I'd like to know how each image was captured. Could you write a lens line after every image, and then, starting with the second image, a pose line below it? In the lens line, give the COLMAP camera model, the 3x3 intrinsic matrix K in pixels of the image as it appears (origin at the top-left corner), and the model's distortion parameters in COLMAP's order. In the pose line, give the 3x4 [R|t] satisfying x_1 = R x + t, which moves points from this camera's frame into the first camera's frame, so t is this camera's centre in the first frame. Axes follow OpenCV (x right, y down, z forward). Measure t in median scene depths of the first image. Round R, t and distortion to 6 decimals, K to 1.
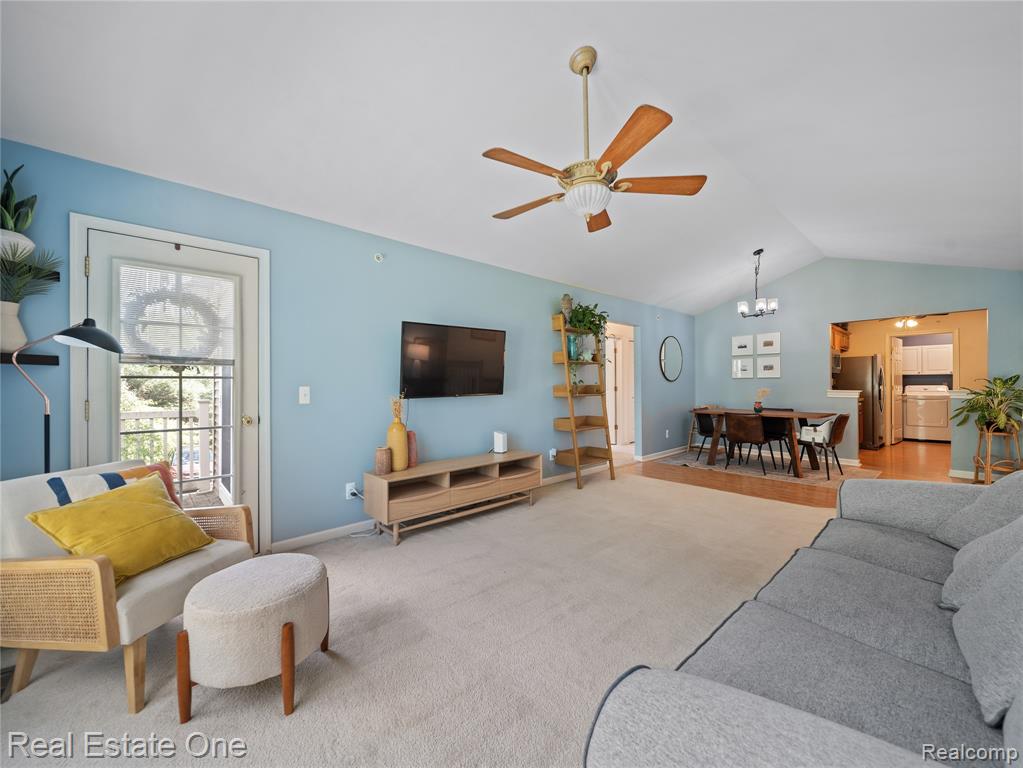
lens RADIAL K [[417.3, 0, 511.8], [0, 417.3, 381.4], [0, 0, 1]] dist [0.000080, -0.000189]
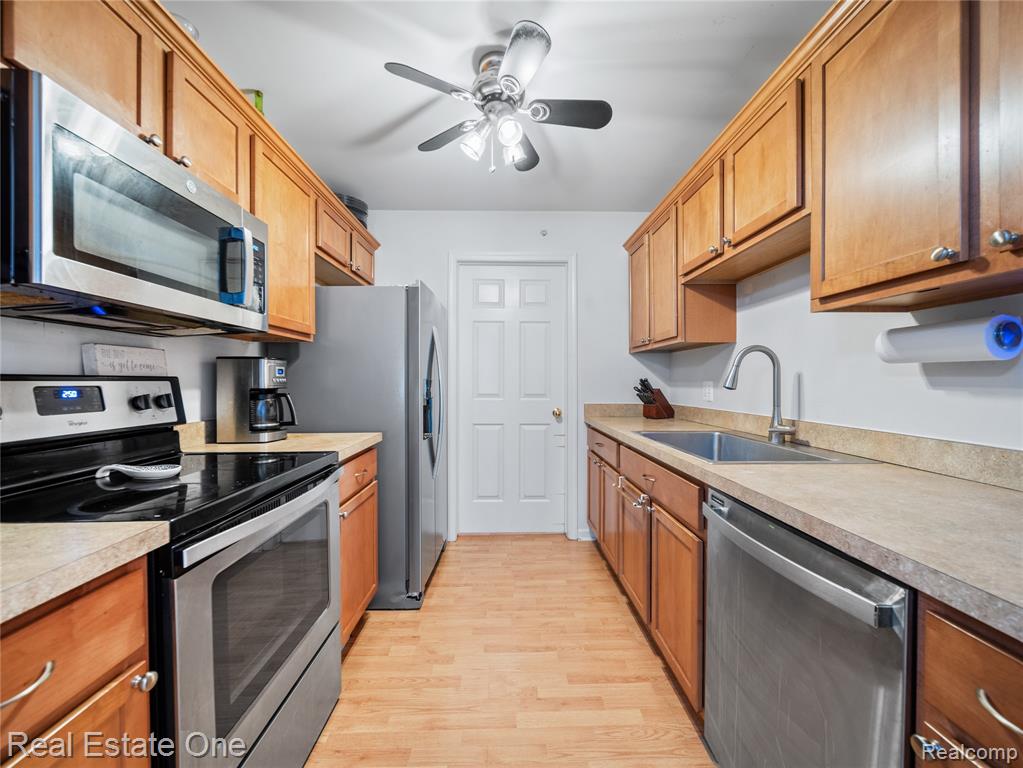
lens RADIAL K [[417.3, 0, 511.8], [0, 417.3, 381.4], [0, 0, 1]] dist [0.000080, -0.000189]
pose [[0.669431, 0.006486, 0.742846, 0.772300], [-0.010463, 0.999945, 0.000697, 0.004274], [-0.742800, -0.008239, 0.669462, 0.832117]]
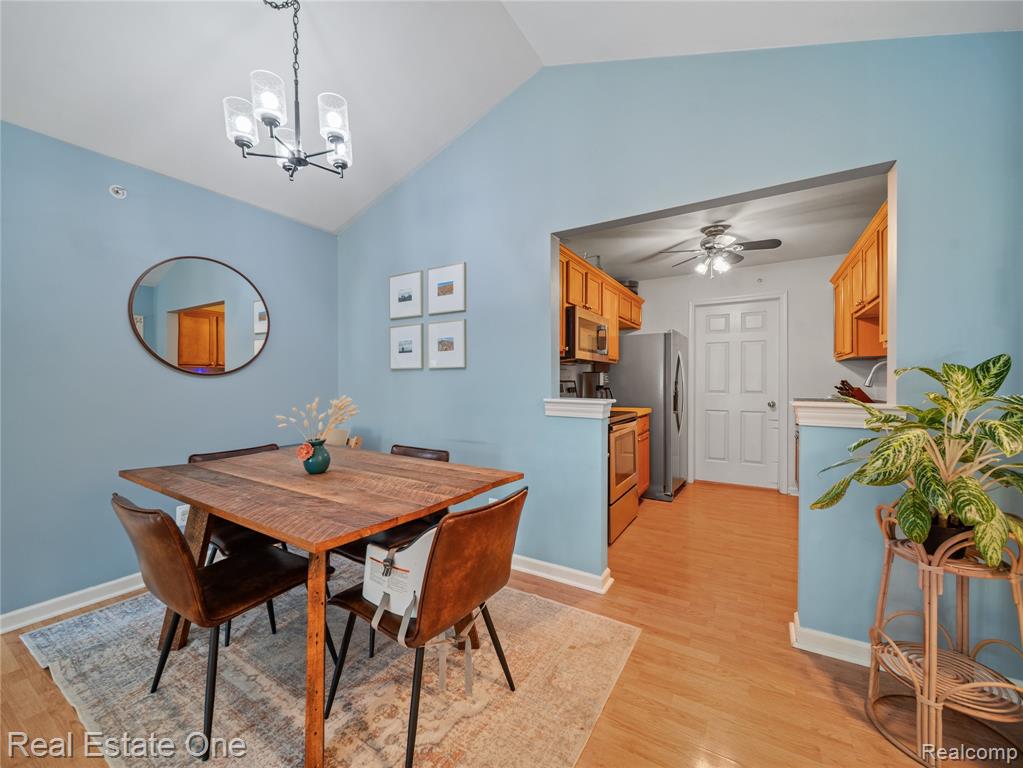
lens RADIAL K [[410.7, 0, 500.2], [0, 410.7, 385.6], [0, 0, 1]] dist [-0.000182, -0.000148]
pose [[0.967783, 0.002419, 0.251774, 0.566580], [-0.006276, 0.999875, 0.014515, 0.003004], [-0.251708, -0.015628, 0.967677, 0.578323]]
